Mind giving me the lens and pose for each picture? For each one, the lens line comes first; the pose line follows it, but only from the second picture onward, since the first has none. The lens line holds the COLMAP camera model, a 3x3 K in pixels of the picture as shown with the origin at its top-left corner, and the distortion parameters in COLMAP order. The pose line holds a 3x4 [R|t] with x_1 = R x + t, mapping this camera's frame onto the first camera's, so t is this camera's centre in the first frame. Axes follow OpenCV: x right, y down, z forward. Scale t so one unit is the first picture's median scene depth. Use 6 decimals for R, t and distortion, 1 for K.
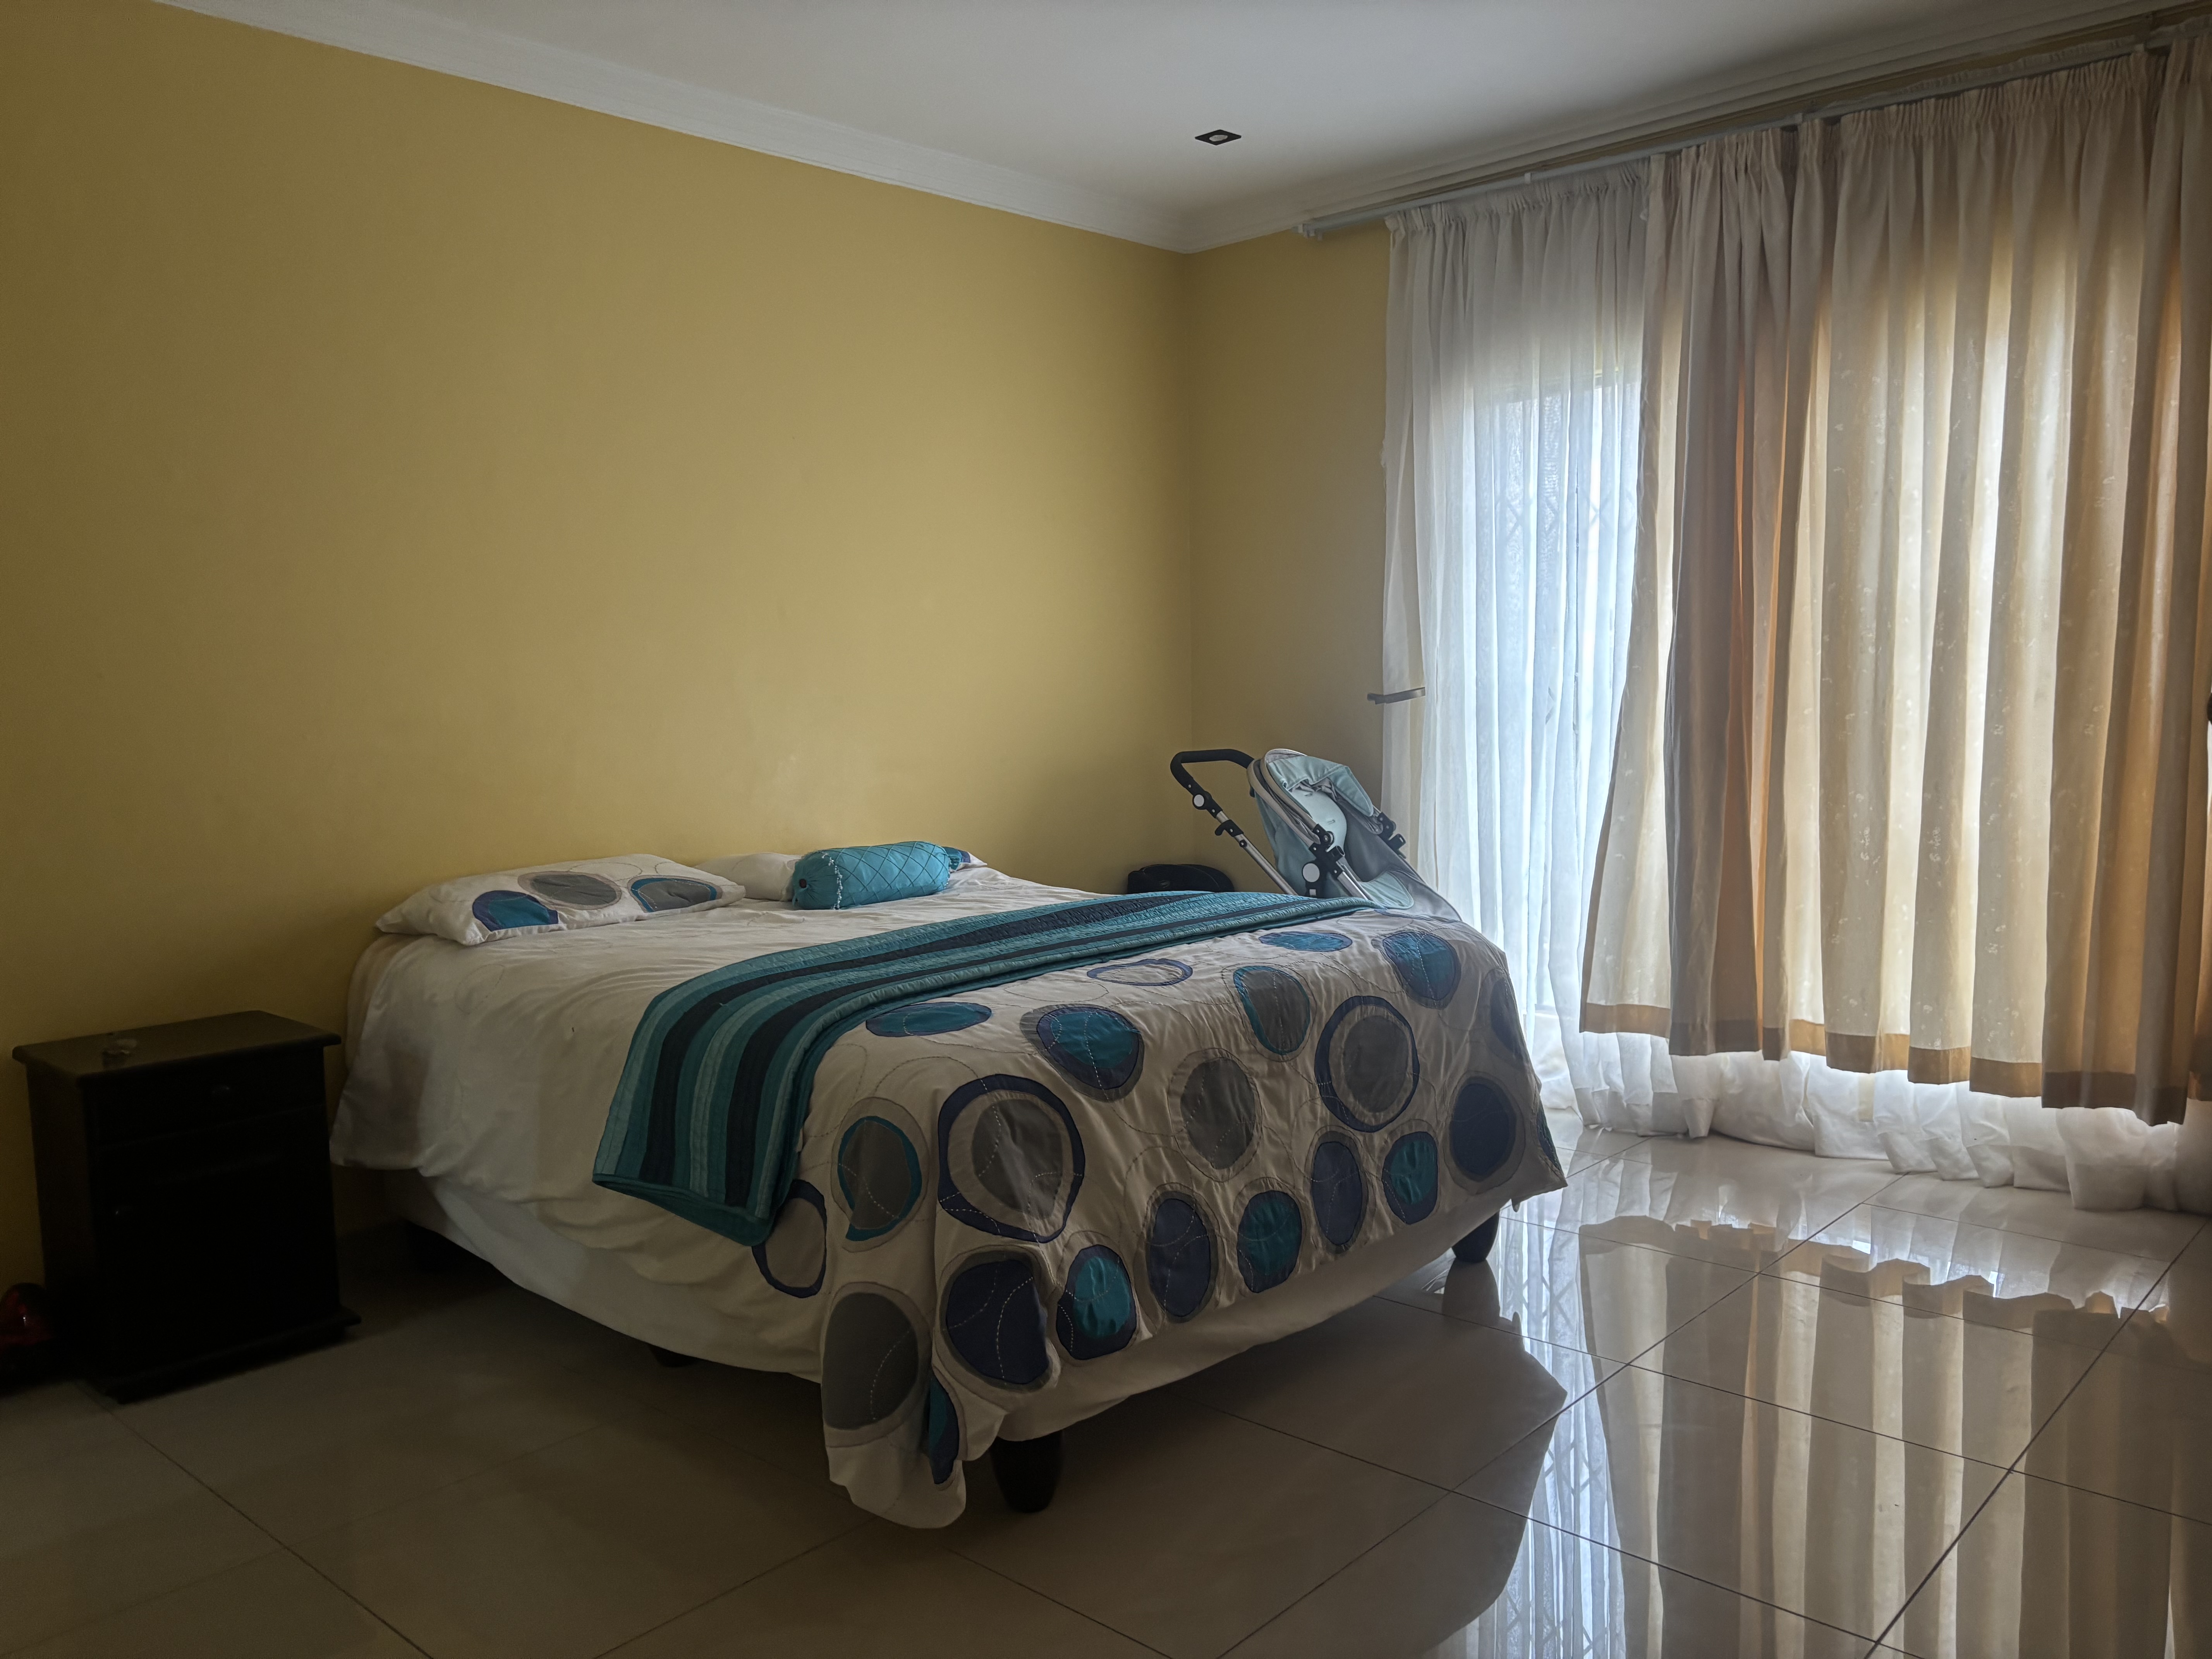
lens RADIAL K [[1666.6, 0, 1094.1], [0, 1666.6, 841.5], [0, 0, 1]] dist [0.018994, 0.004090]
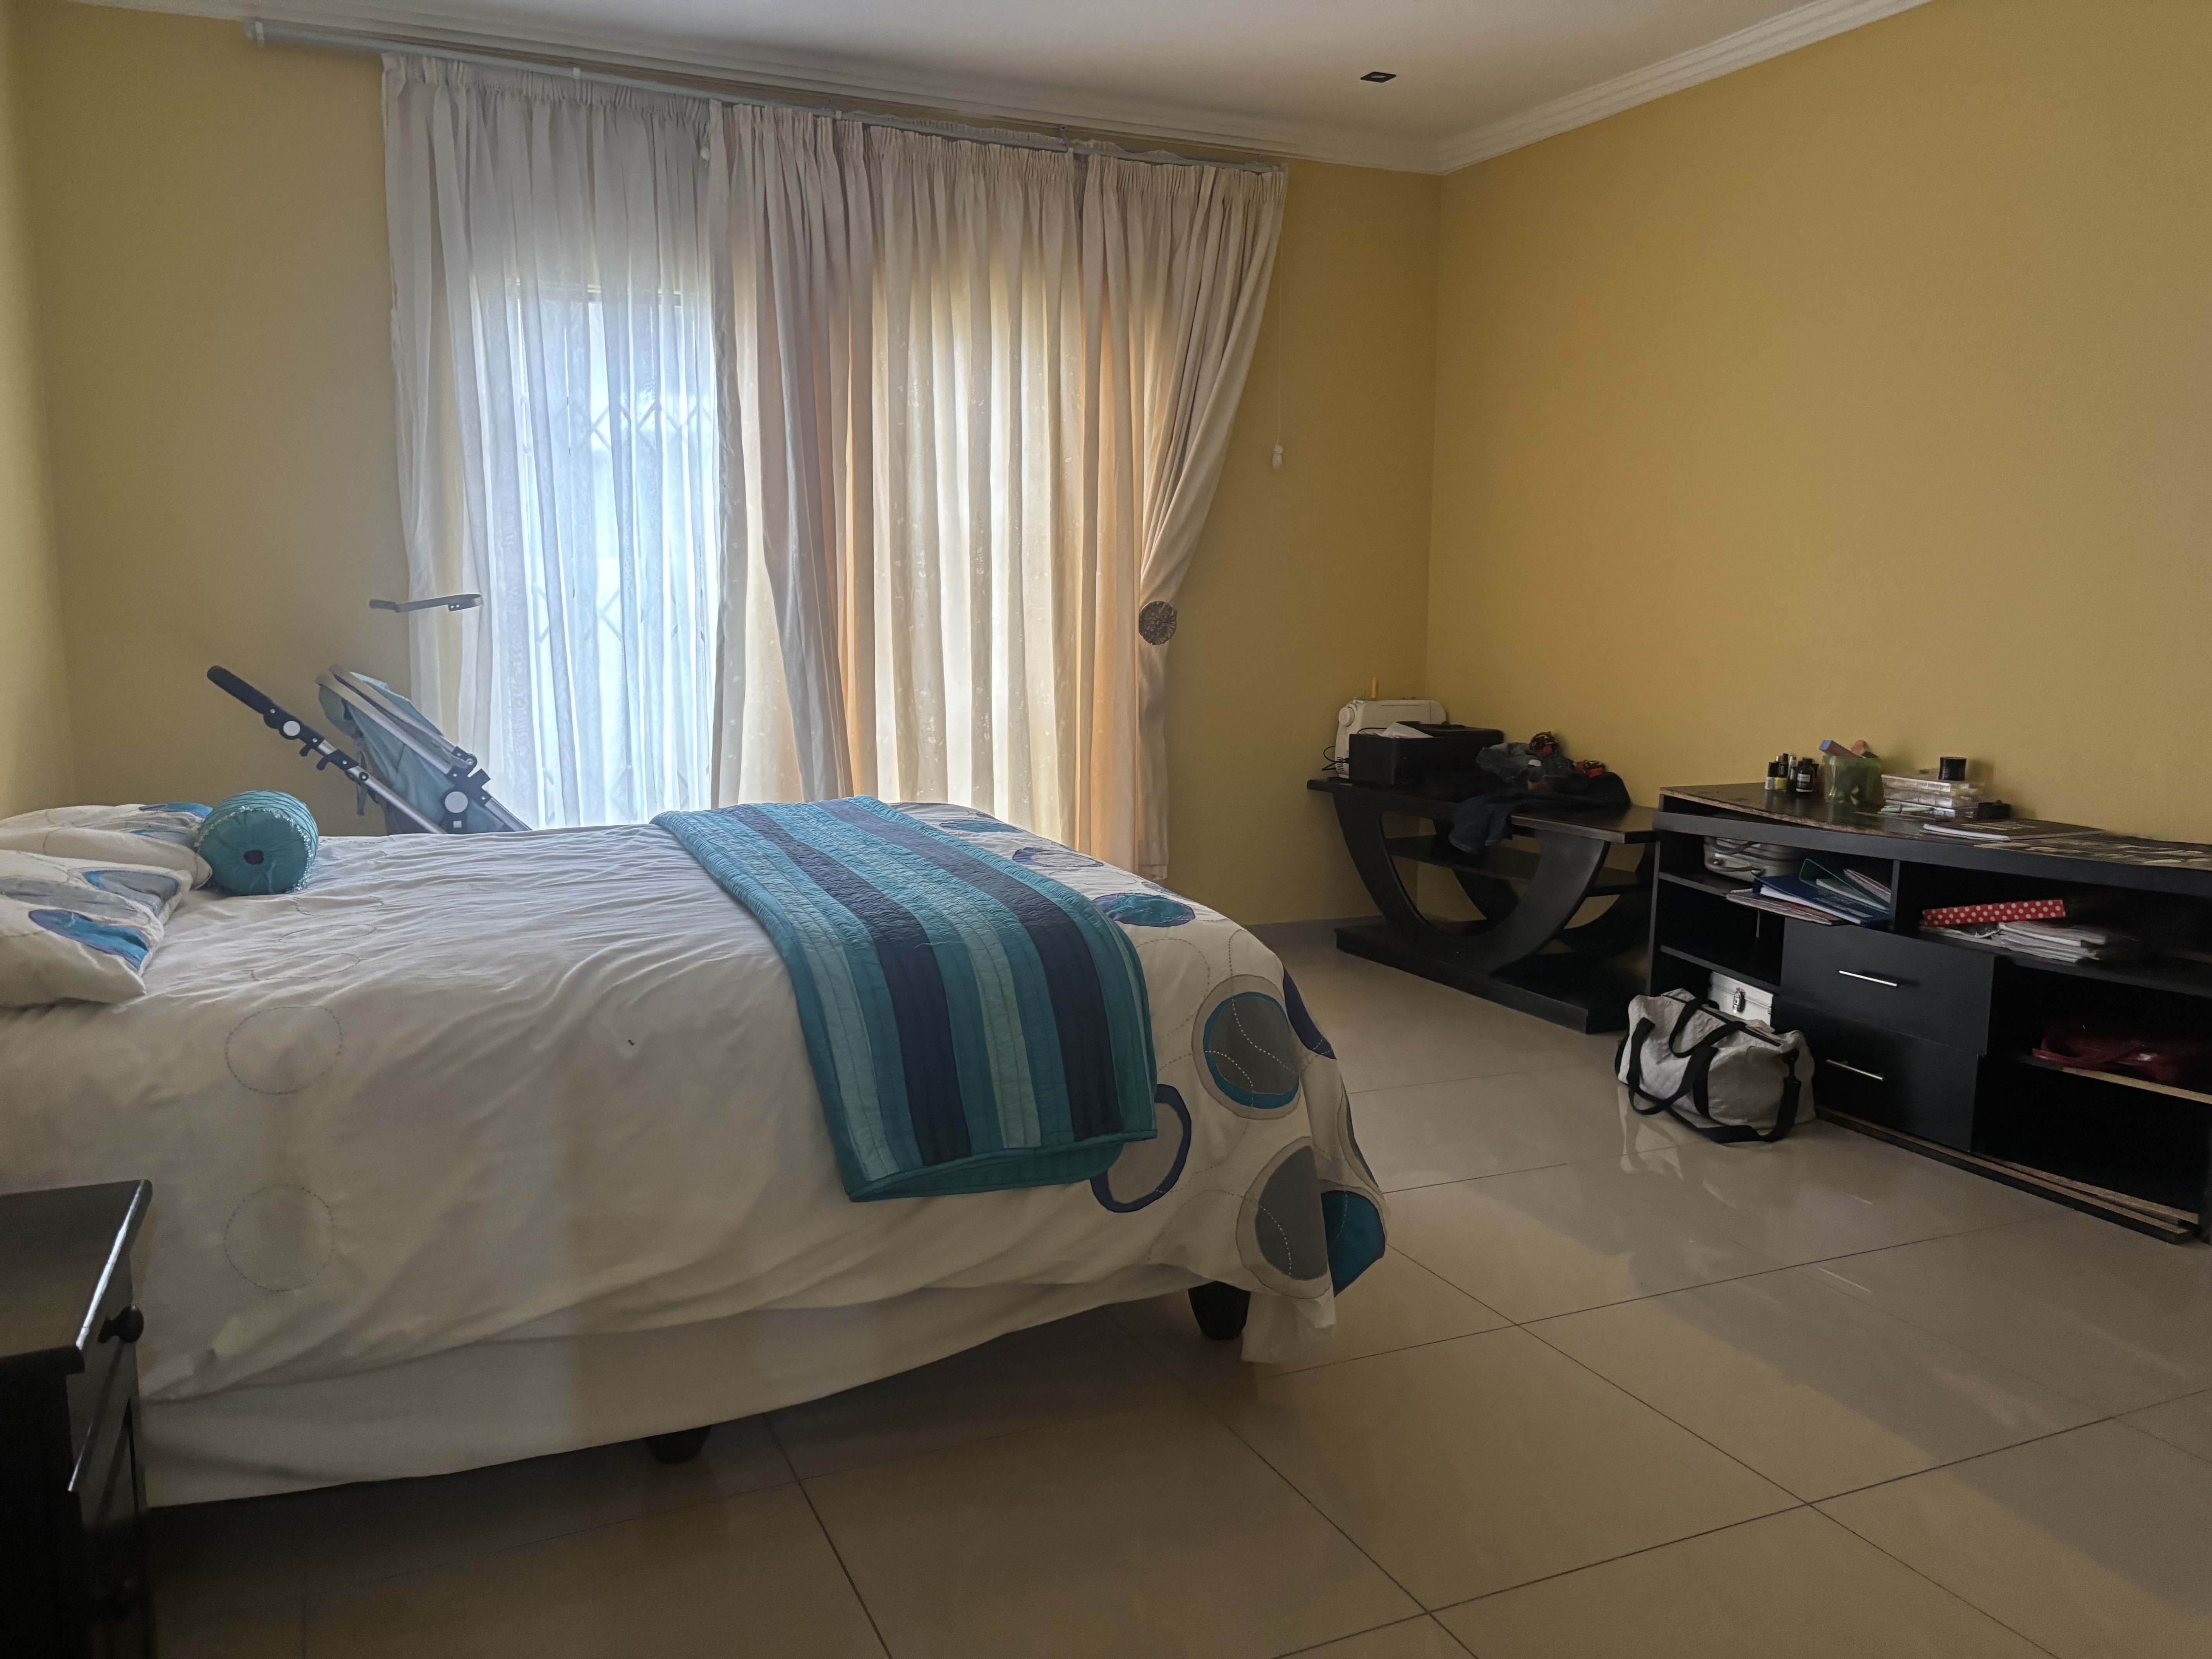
lens RADIAL K [[1730.3, 0, 1106.0], [0, 1730.3, 829.5], [0, 0, 1]] dist [-0.000703, -0.000112]
pose [[0.380362, -0.101630, 0.919237, -0.588897], [0.072894, 0.994146, 0.079750, -0.015217], [-0.921960, 0.036673, 0.385544, 0.338038]]
